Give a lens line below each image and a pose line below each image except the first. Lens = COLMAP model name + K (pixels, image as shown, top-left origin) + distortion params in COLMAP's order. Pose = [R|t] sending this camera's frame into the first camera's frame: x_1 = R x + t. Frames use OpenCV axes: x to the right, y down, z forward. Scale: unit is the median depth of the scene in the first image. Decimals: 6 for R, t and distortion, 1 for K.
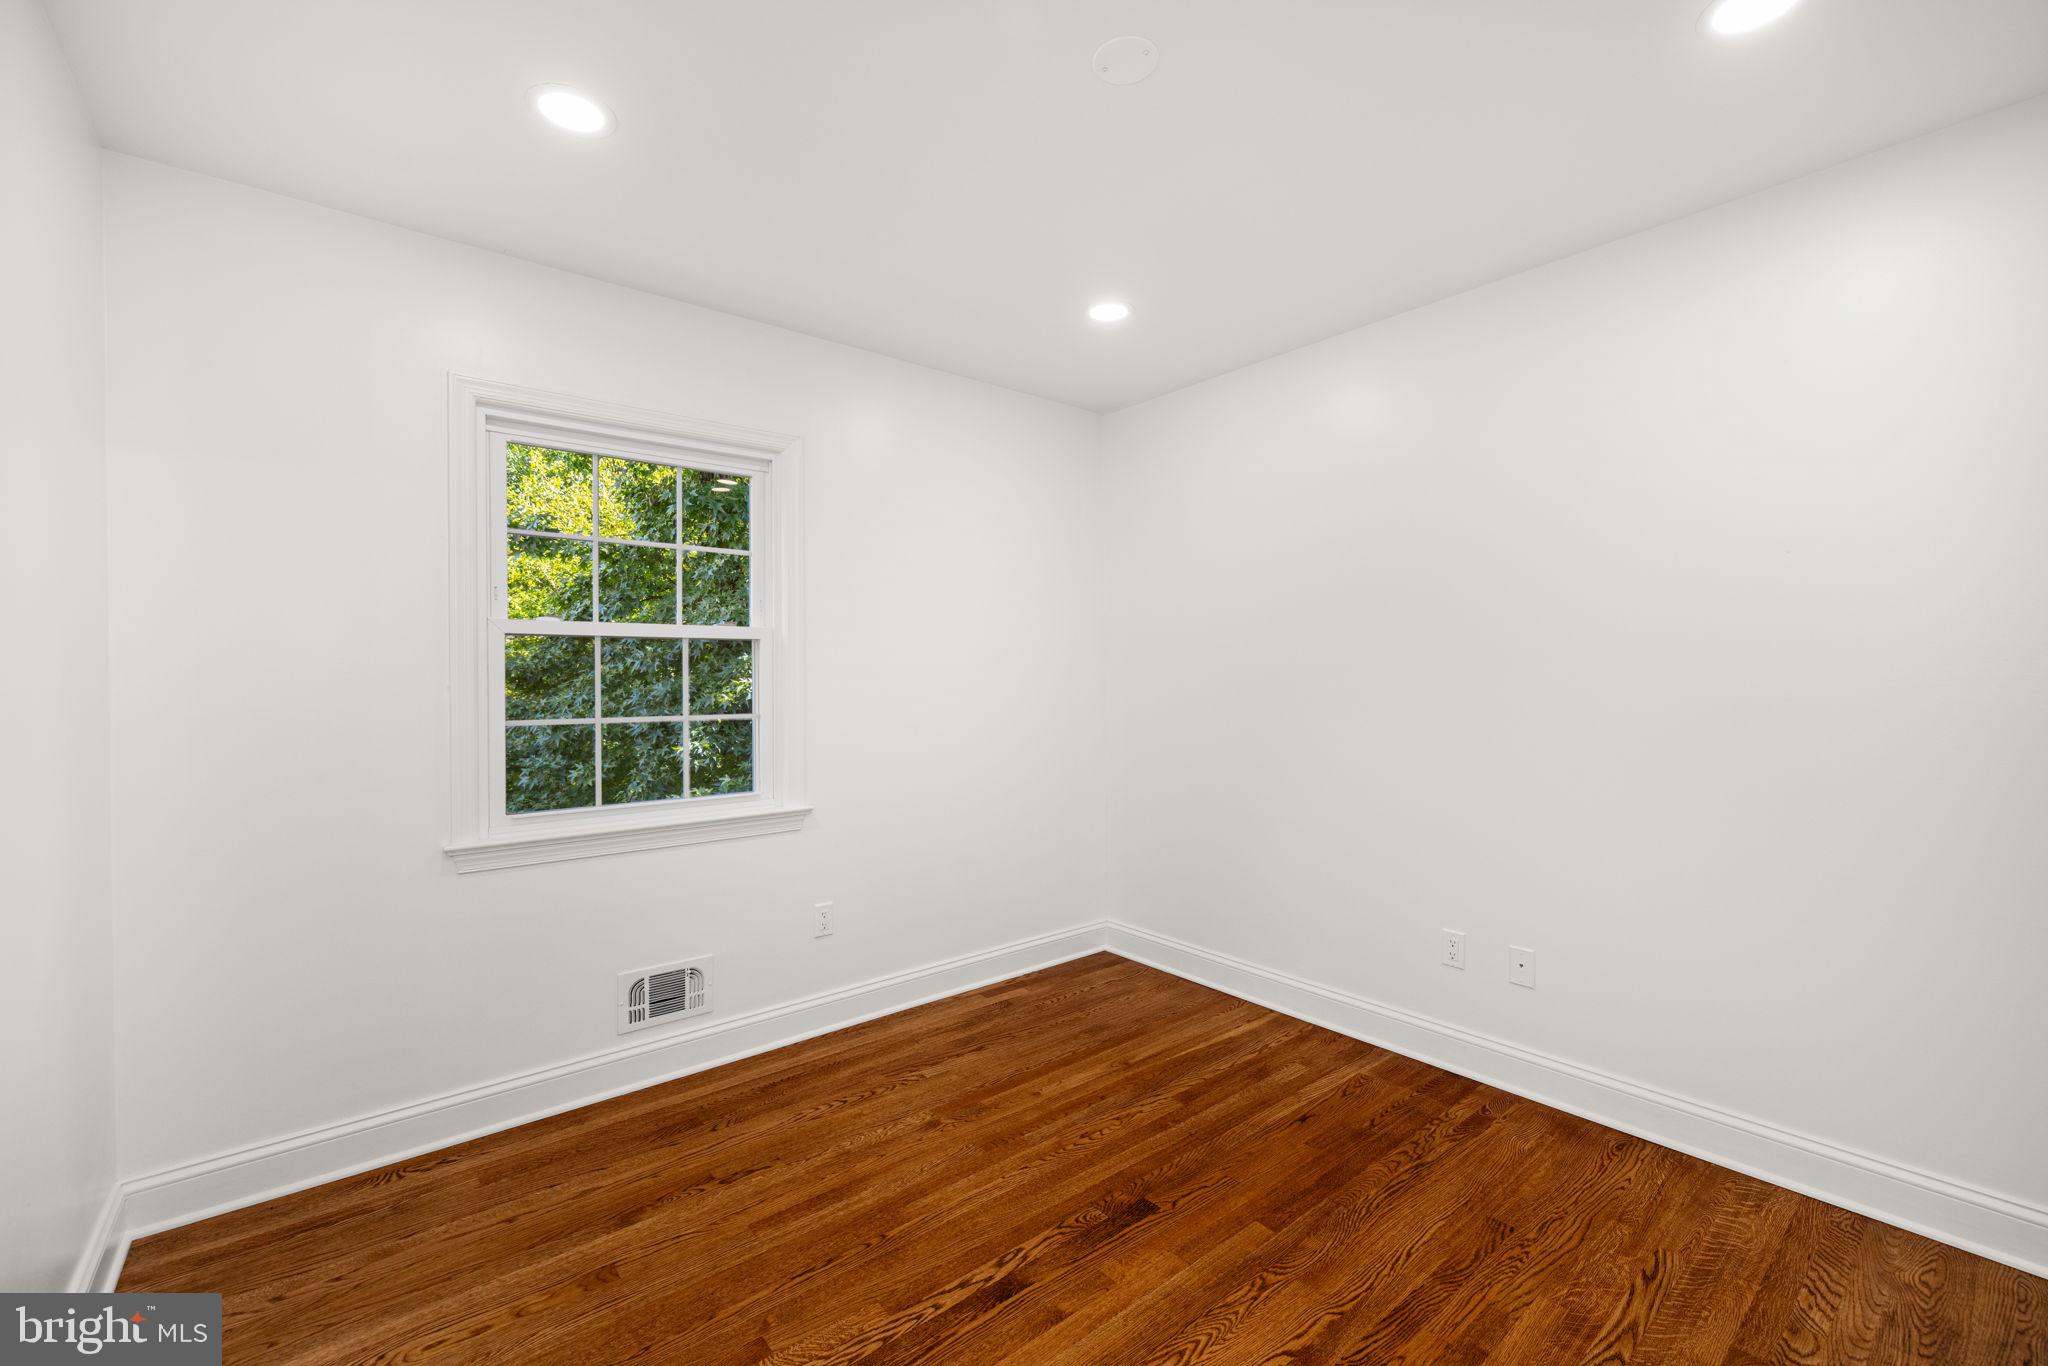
lens RADIAL K [[849.3, 0, 1030.5], [0, 849.3, 680.8], [0, 0, 1]] dist [-0.000351, 0.000110]
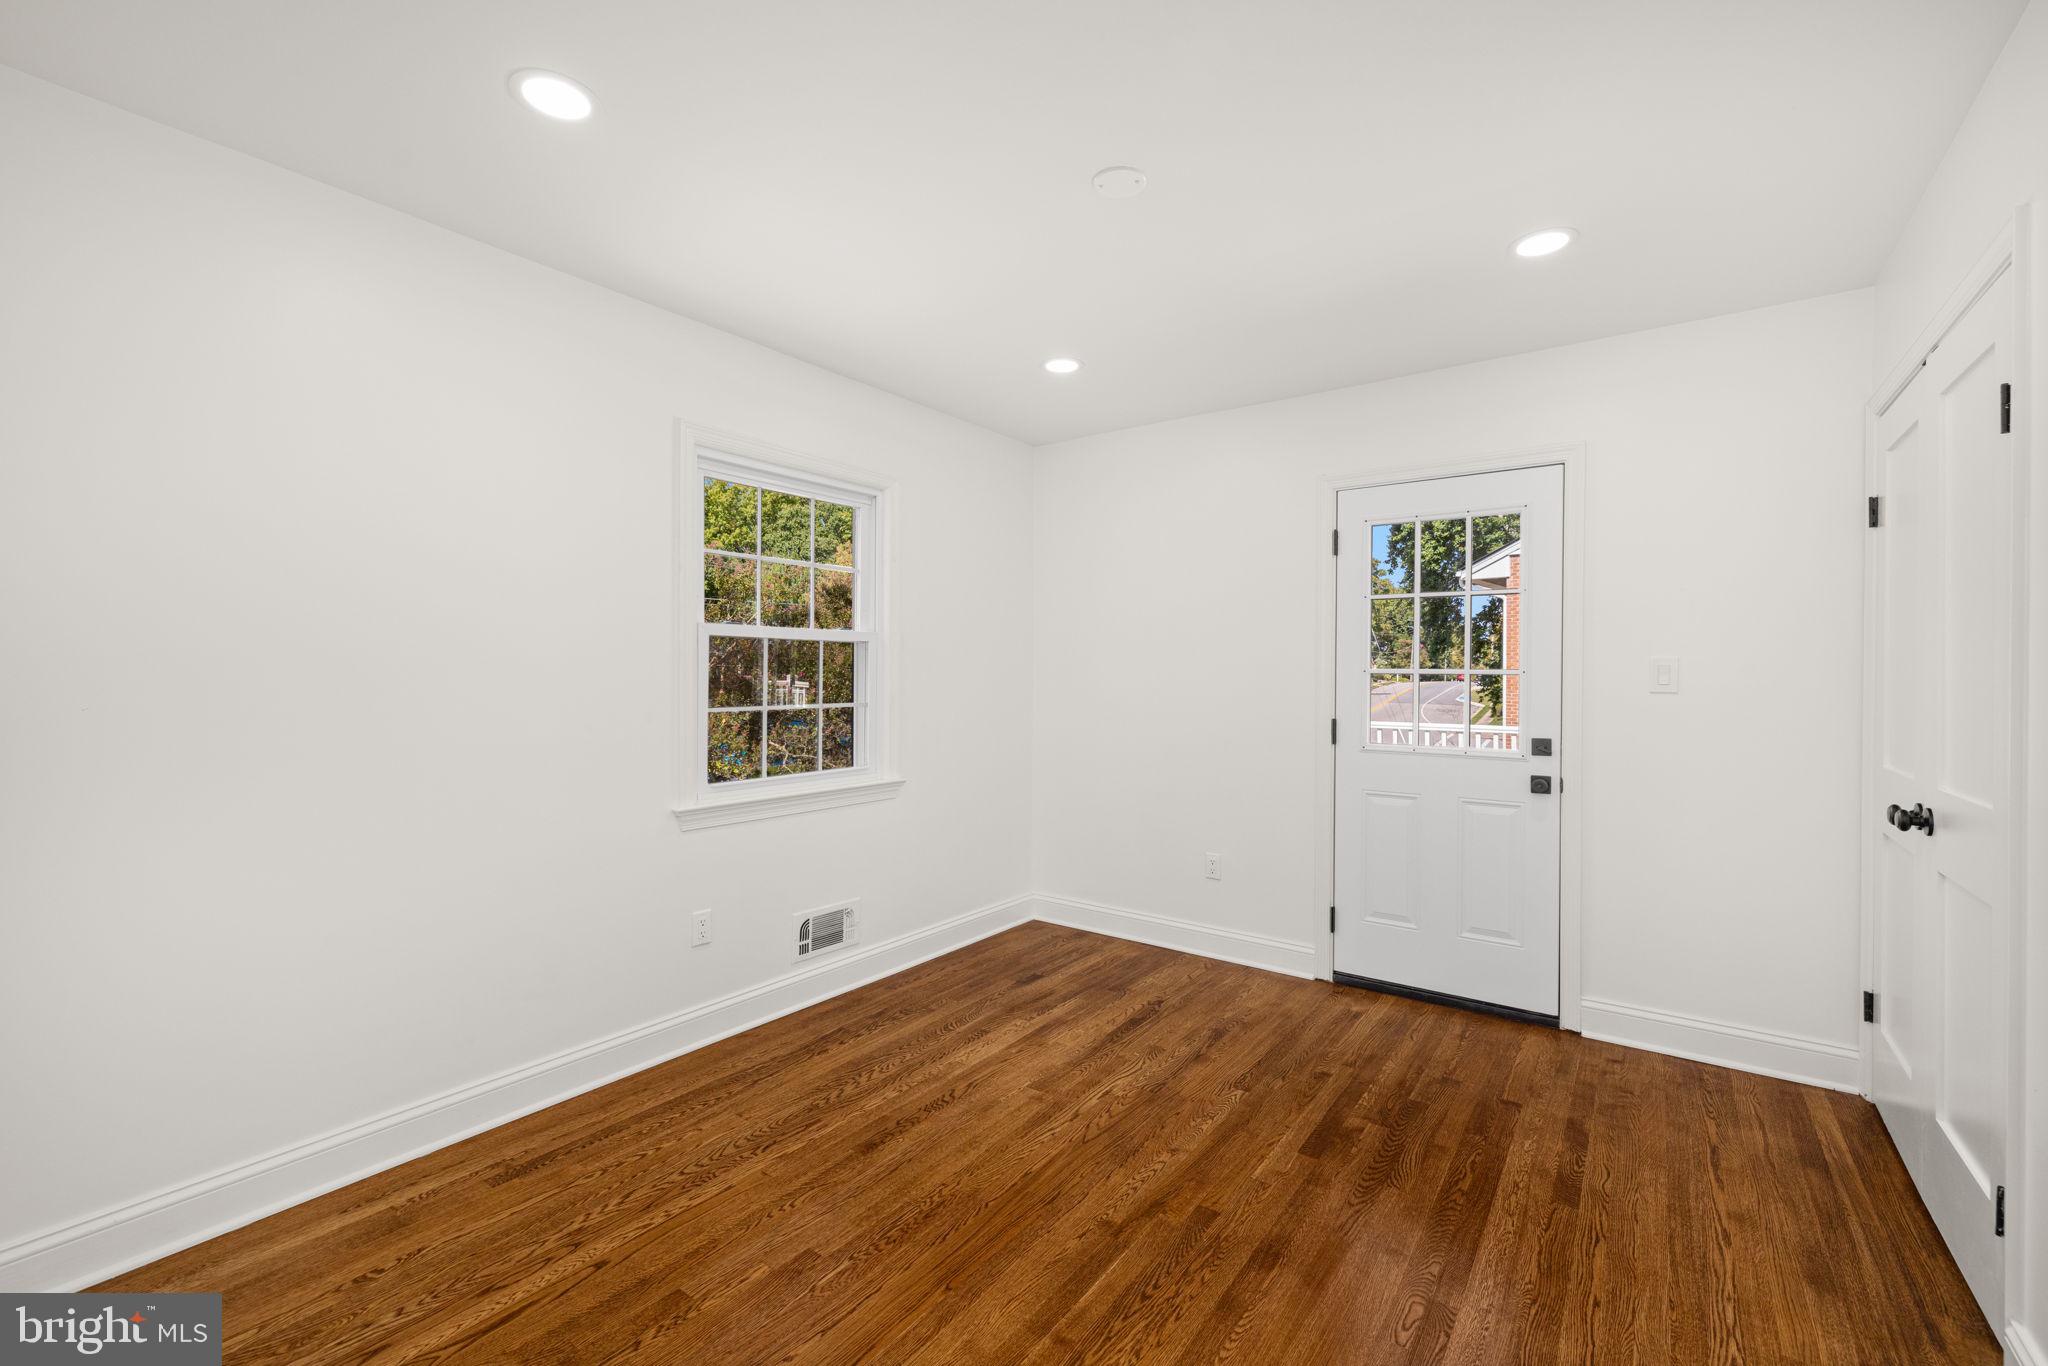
lens RADIAL K [[981.3, 0, 1027.7], [0, 981.3, 661.2], [0, 0, 1]] dist [0.001246, 0.000069]
pose [[0.954142, 0.009317, 0.299210, -0.546626], [-0.002413, 0.999722, -0.023435, 0.011949], [-0.299345, 0.021639, 0.953900, -0.422916]]
